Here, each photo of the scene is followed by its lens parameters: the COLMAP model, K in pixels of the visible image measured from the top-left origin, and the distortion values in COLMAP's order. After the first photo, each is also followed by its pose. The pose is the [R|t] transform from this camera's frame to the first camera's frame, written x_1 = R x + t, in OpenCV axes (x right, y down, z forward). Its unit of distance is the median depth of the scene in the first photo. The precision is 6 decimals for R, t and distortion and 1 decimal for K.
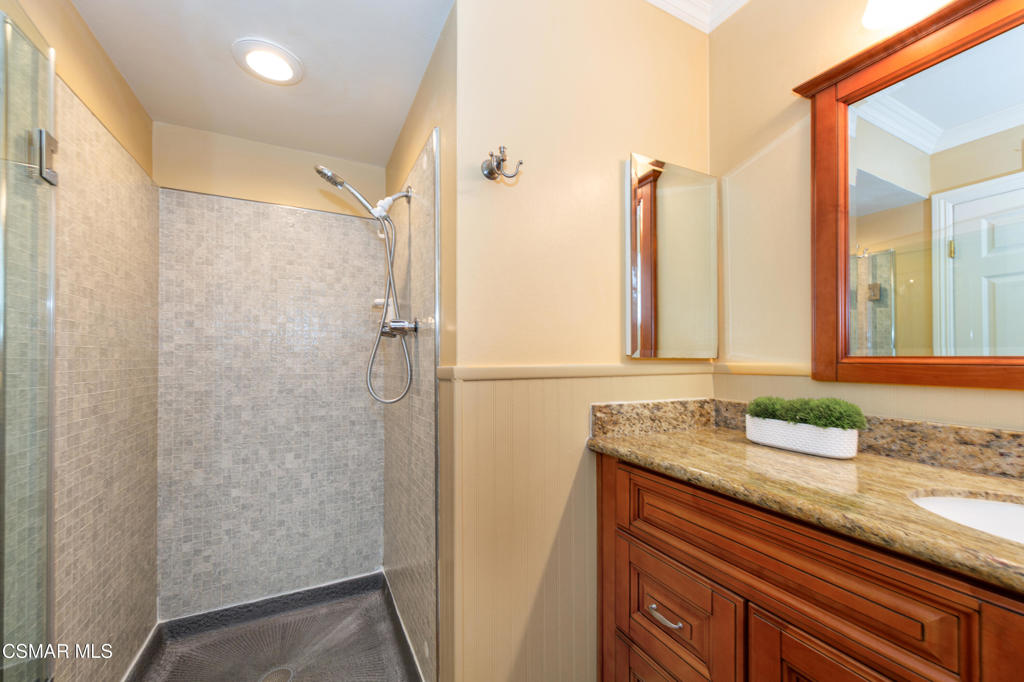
lens RADIAL K [[397.8, 0, 514.0], [0, 397.8, 352.1], [0, 0, 1]] dist [-0.000167, 0.000174]
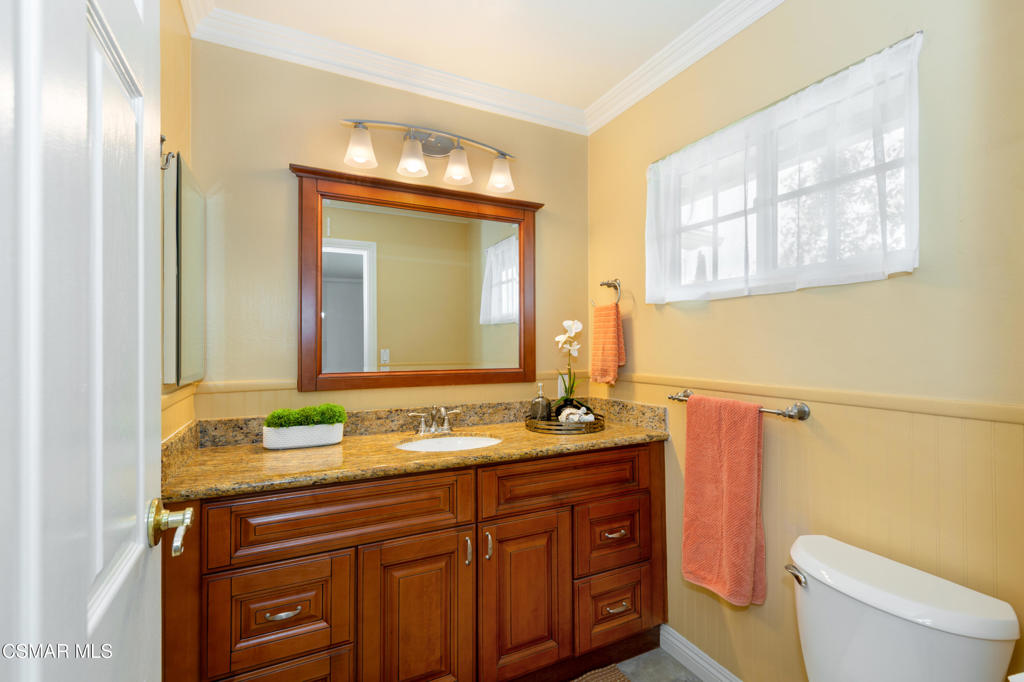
lens RADIAL K [[470.3, 0, 512.0], [0, 470.3, 340.2], [0, 0, 1]] dist [0.003587, 0.000119]
pose [[0.008943, 0.007285, 0.999933, -0.937910], [-0.010644, 0.999918, -0.007190, -0.113394], [-0.999903, -0.010579, 0.009020, 0.325039]]
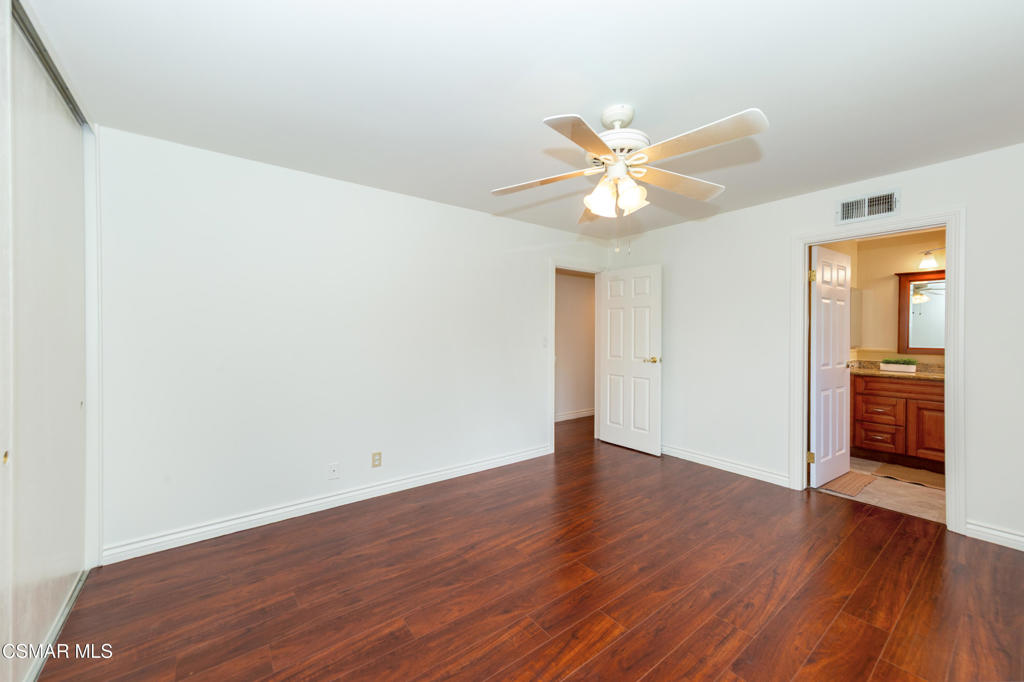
lens RADIAL K [[388.8, 0, 510.5], [0, 388.8, 335.4], [0, 0, 1]] dist [0.002981, 0.000246]
pose [[0.983959, 0.003325, 0.178364, -4.010027], [-0.007138, 0.999759, 0.020741, -0.172598], [-0.178252, -0.021681, 0.983746, -2.241464]]
